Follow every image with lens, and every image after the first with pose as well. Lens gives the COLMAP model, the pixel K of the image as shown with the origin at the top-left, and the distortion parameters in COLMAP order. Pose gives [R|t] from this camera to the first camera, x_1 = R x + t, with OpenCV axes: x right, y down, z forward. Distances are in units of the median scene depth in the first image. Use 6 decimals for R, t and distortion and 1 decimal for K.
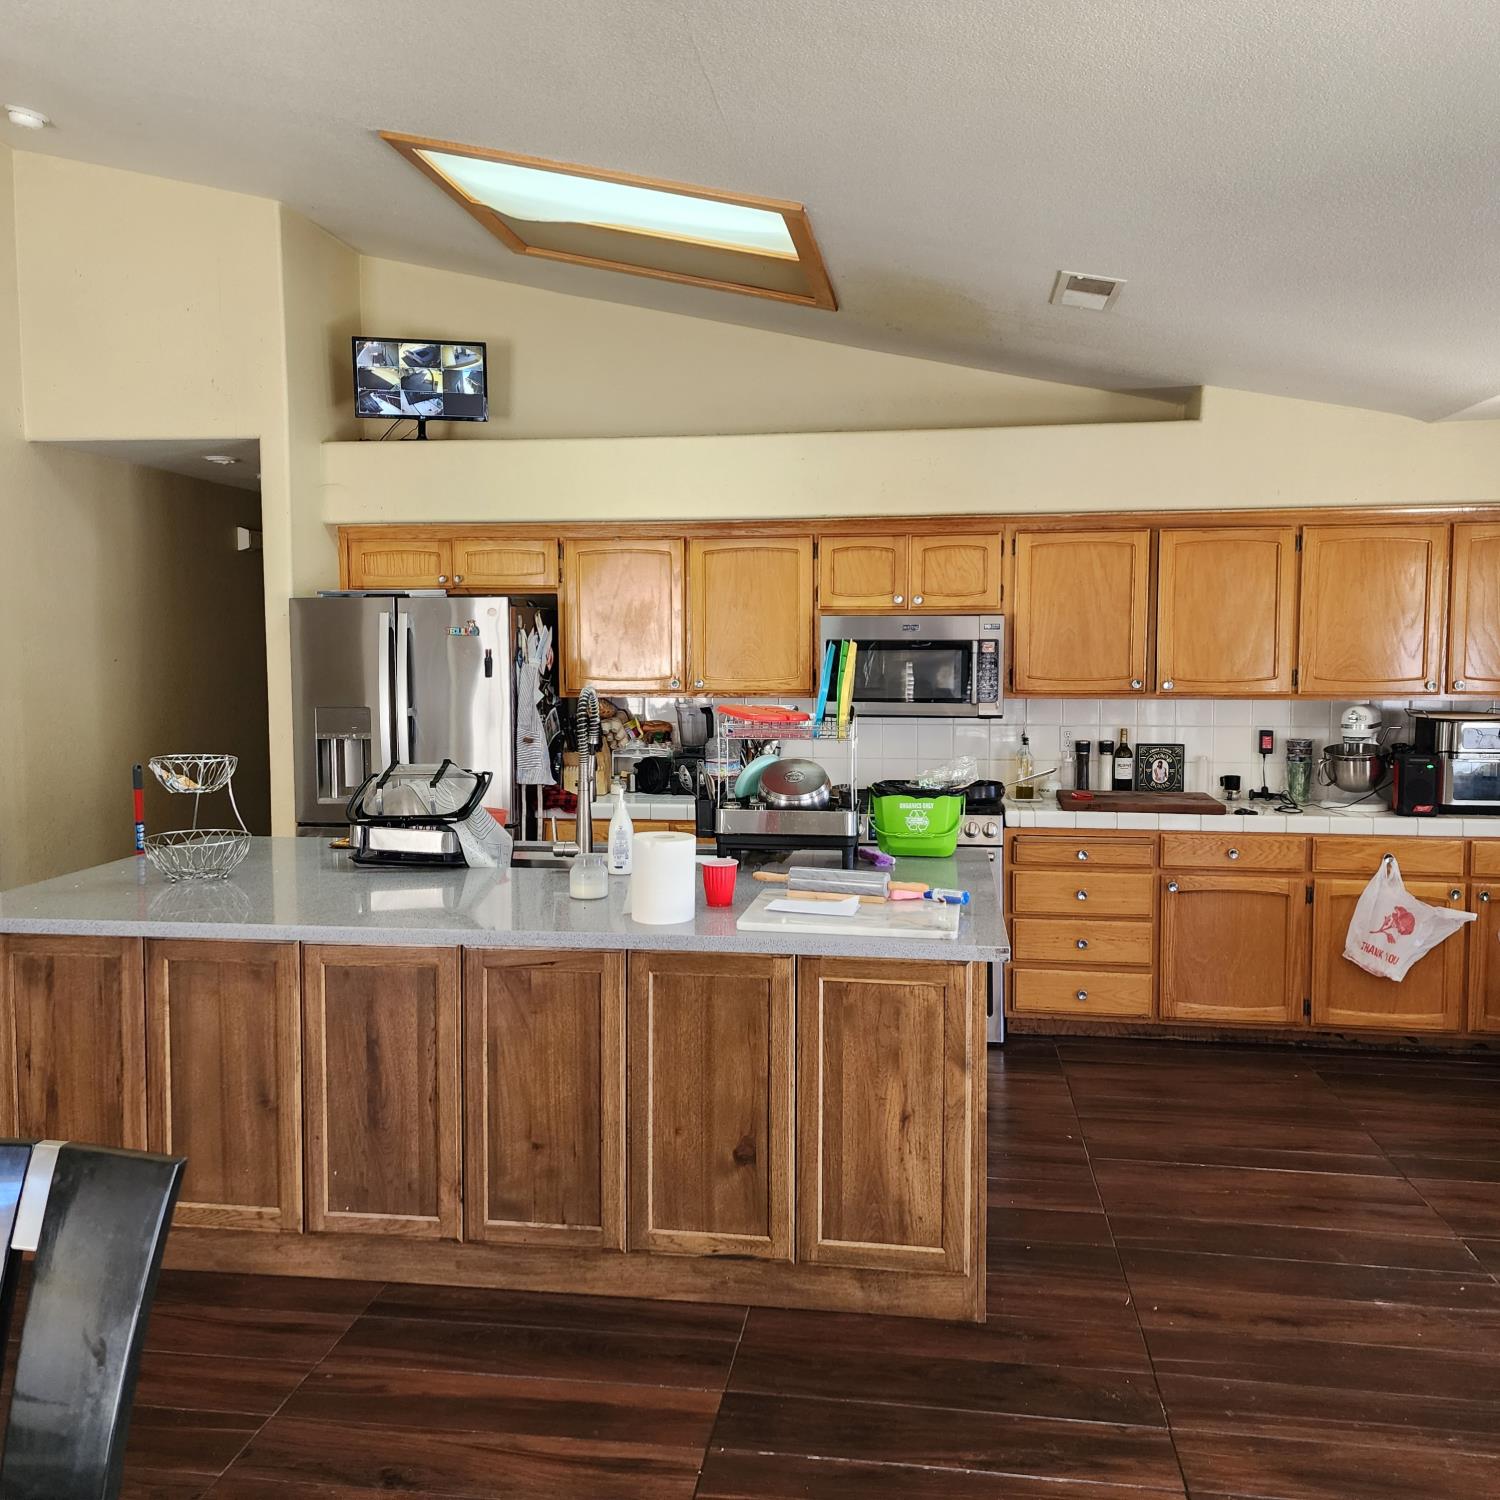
lens RADIAL K [[1334.9, 0, 744.8], [0, 1334.9, 727.3], [0, 0, 1]] dist [0.096369, -0.104993]
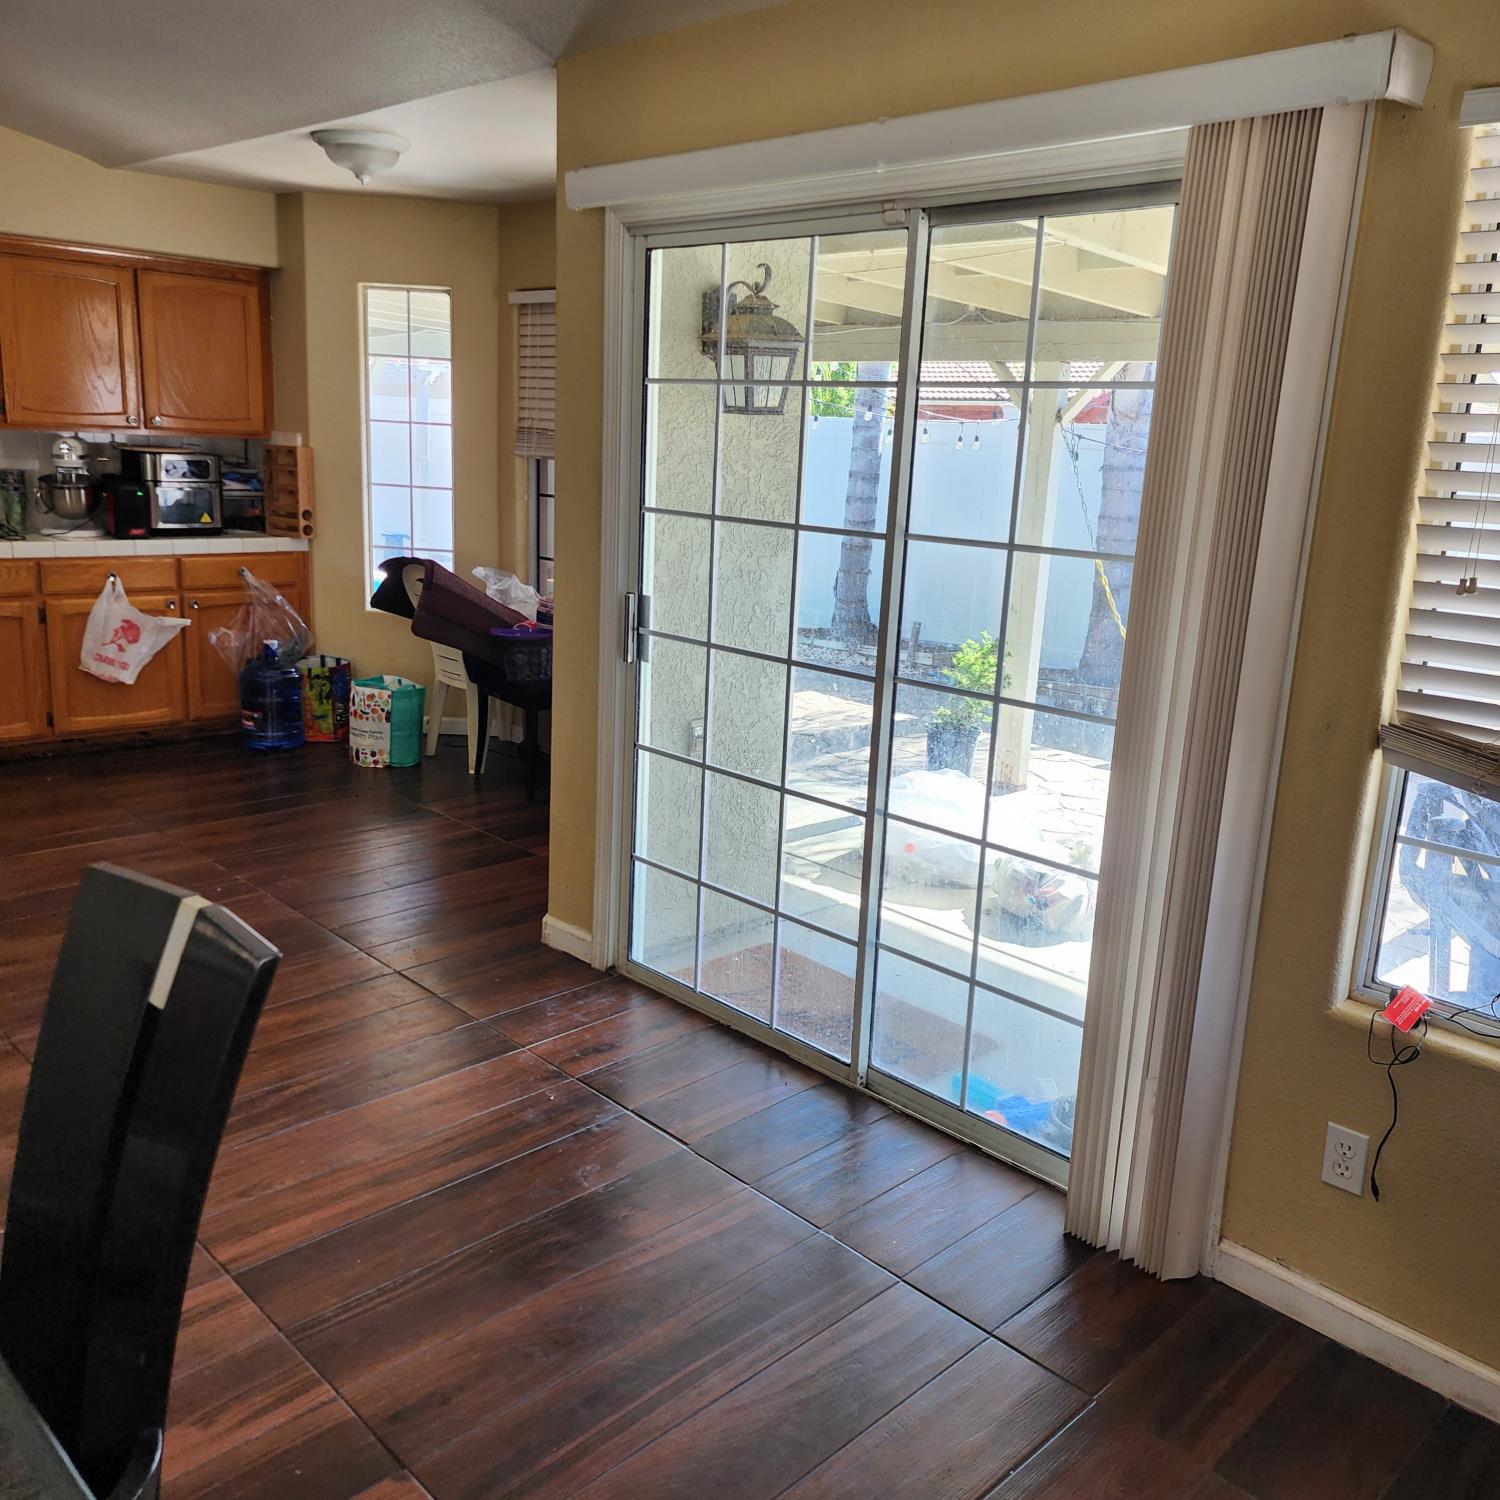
lens RADIAL K [[1334.9, 0, 756.8], [0, 1334.9, 742.3], [0, 0, 1]] dist [0.096369, -0.104993]
pose [[0.607834, -0.151784, 0.779422, -0.095179], [0.000998, 0.981706, 0.190398, 0.017428], [-0.794063, -0.114953, 0.596866, -0.106142]]
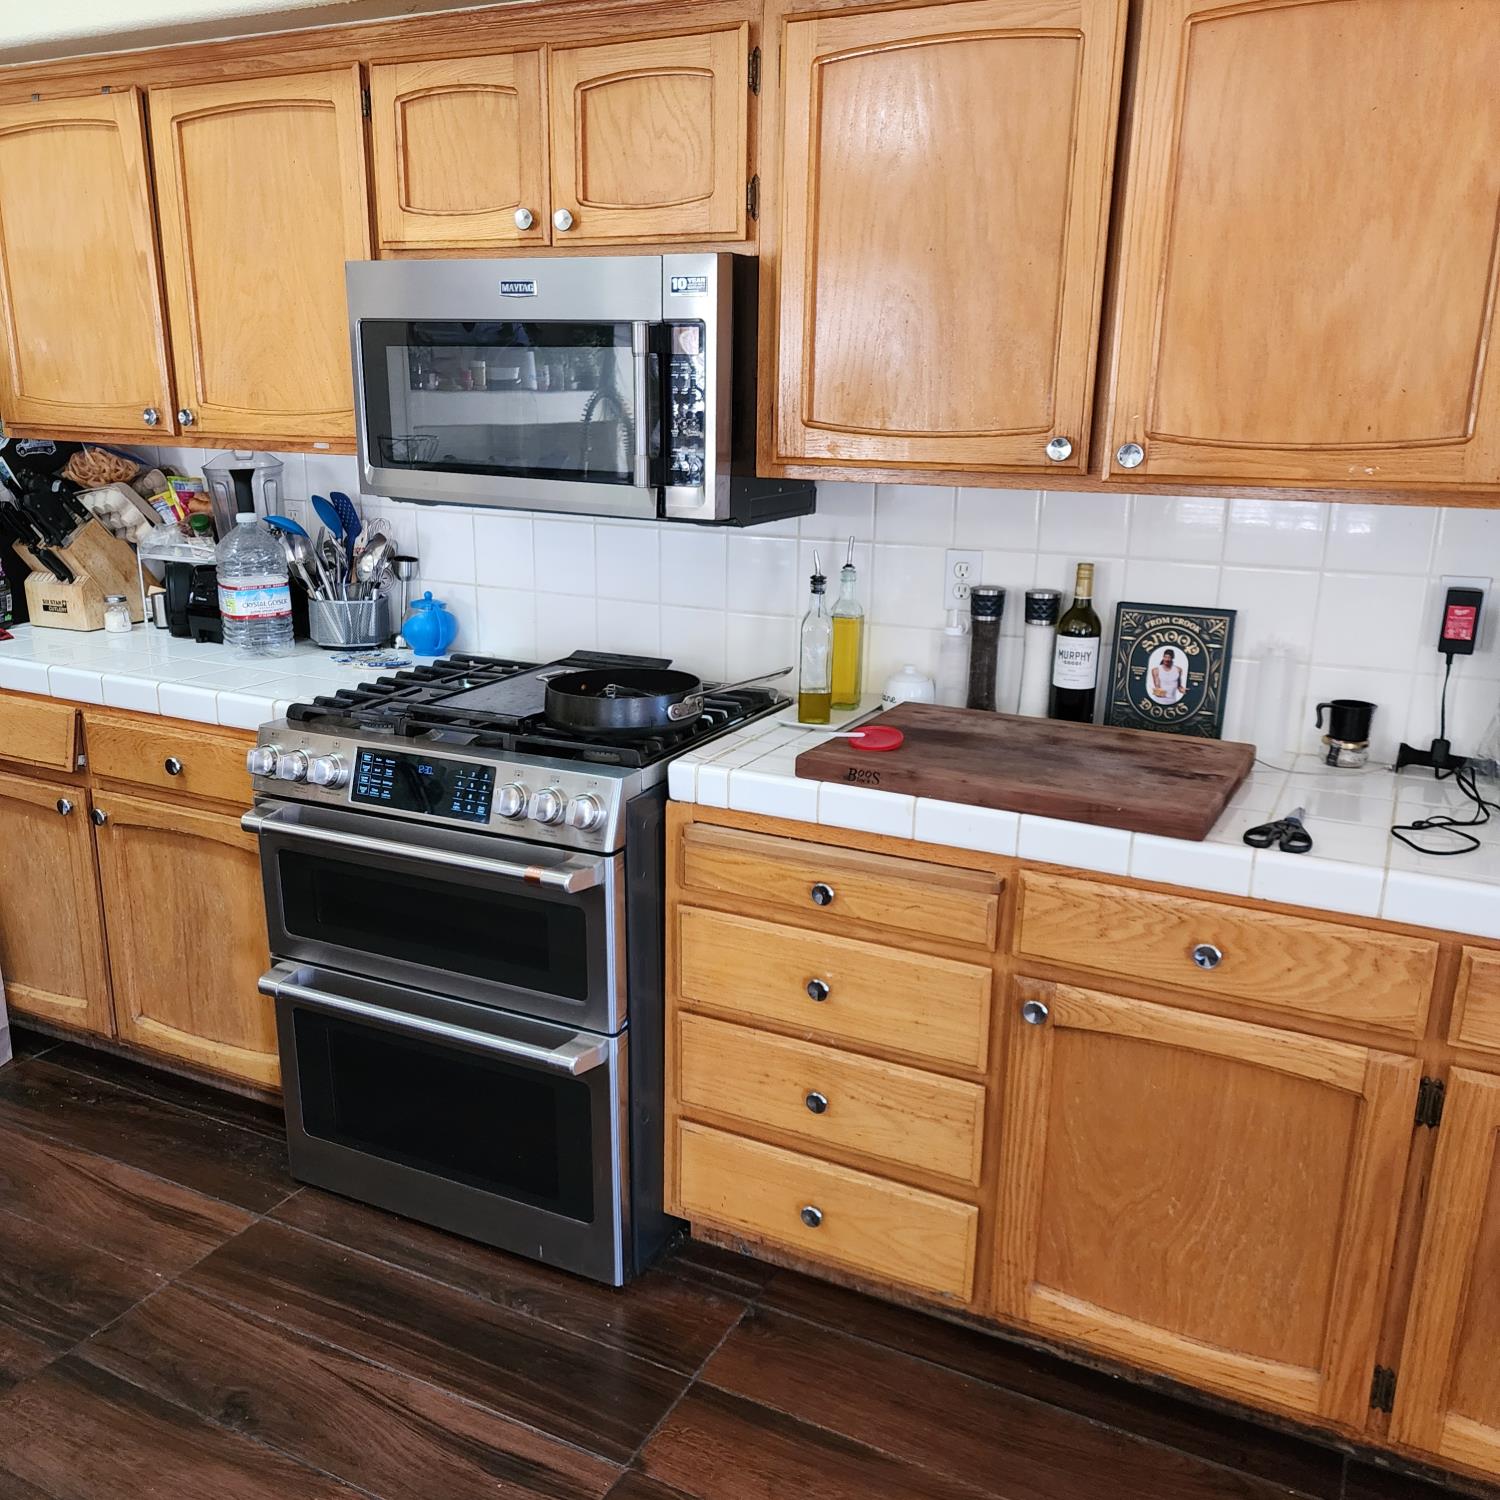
lens RADIAL K [[1334.9, 0, 742.4], [0, 1334.9, 760.2], [0, 0, 1]] dist [0.096369, -0.104993]
pose [[0.948038, 0.100971, -0.301711, 0.348044], [-0.038775, 0.977904, 0.205428, -0.022448], [0.315786, -0.183055, 0.931005, 0.647179]]
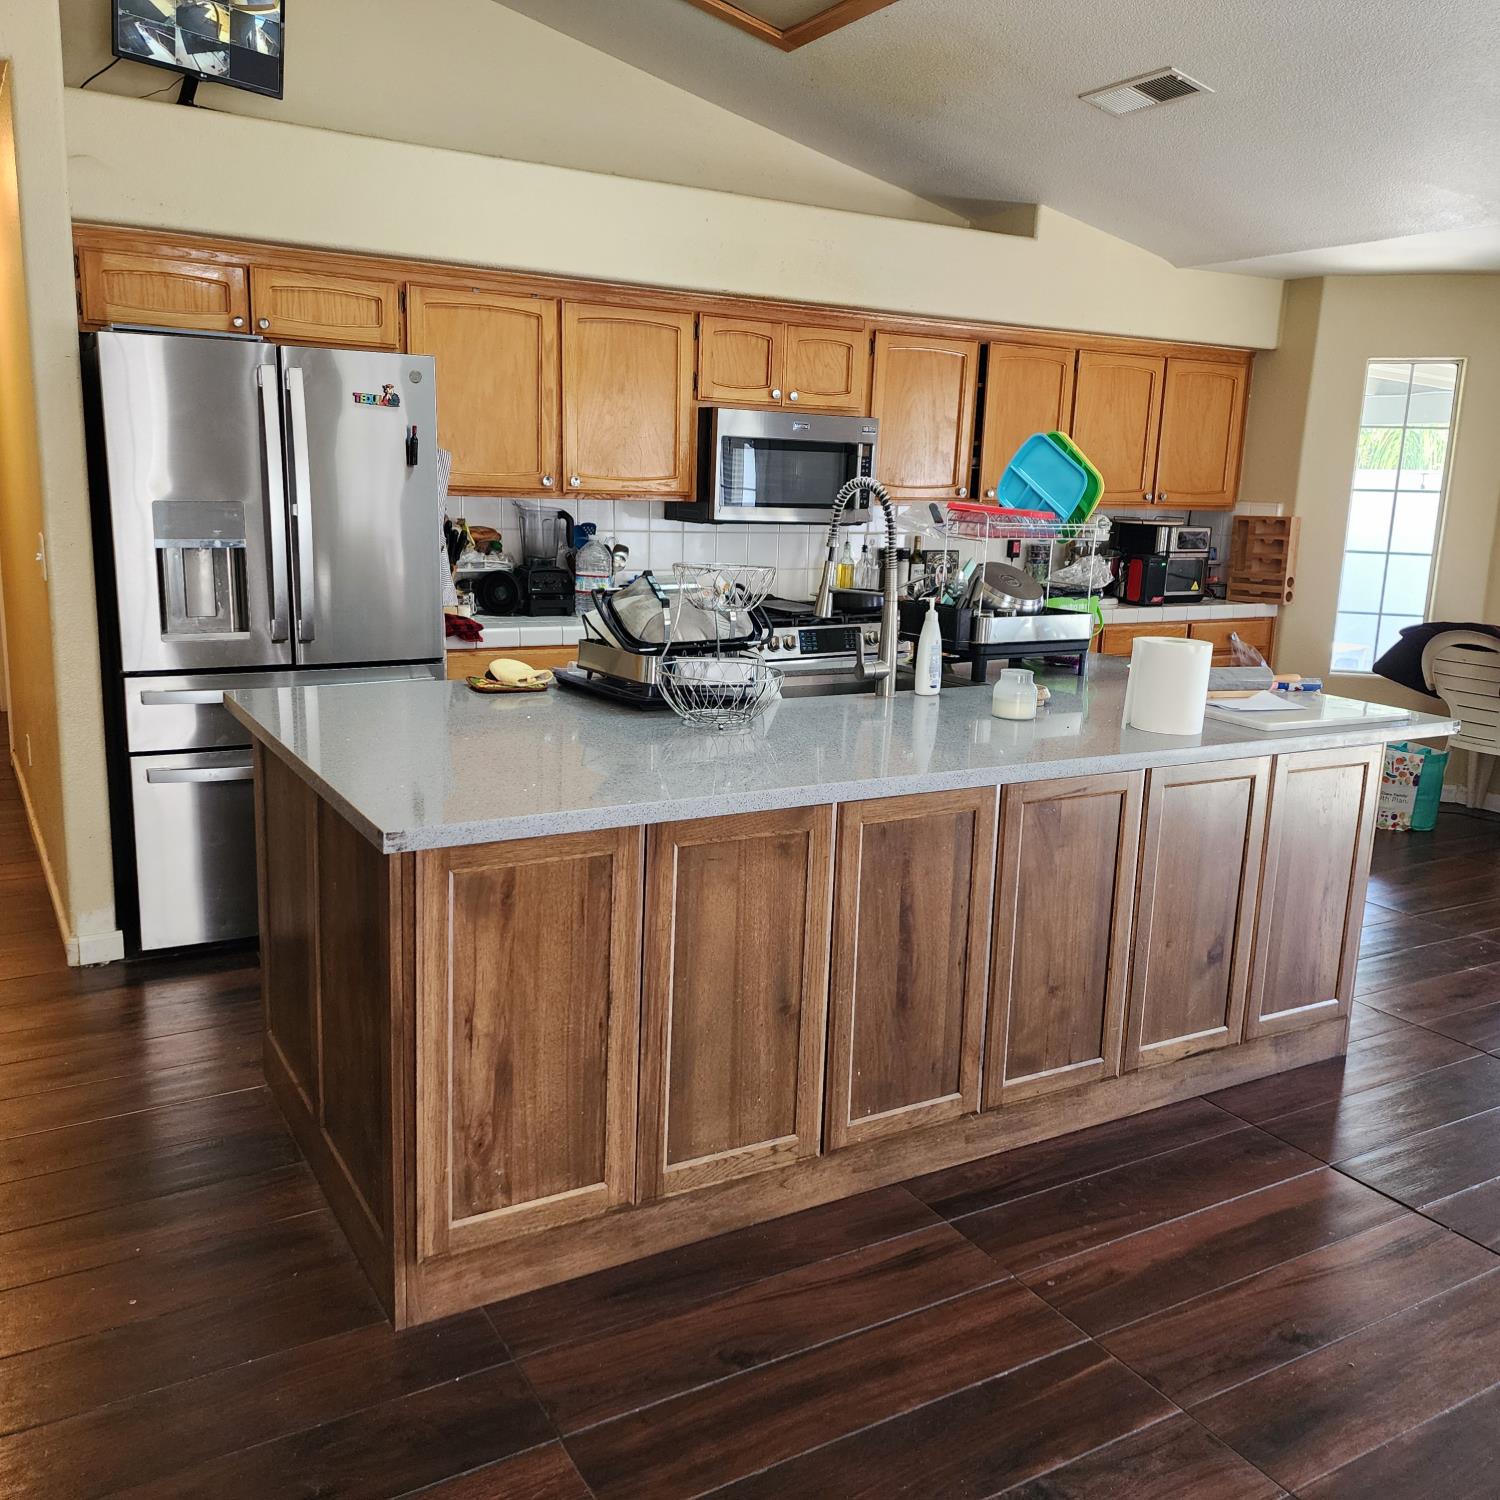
lens RADIAL K [[1334.9, 0, 747.2], [0, 1334.9, 735.6], [0, 0, 1]] dist [0.096369, -0.104993]
pose [[0.781493, -0.093090, 0.616930, -0.539613], [0.007814, 0.990189, 0.139513, 0.009664], [-0.623865, -0.104208, 0.774553, 0.283822]]
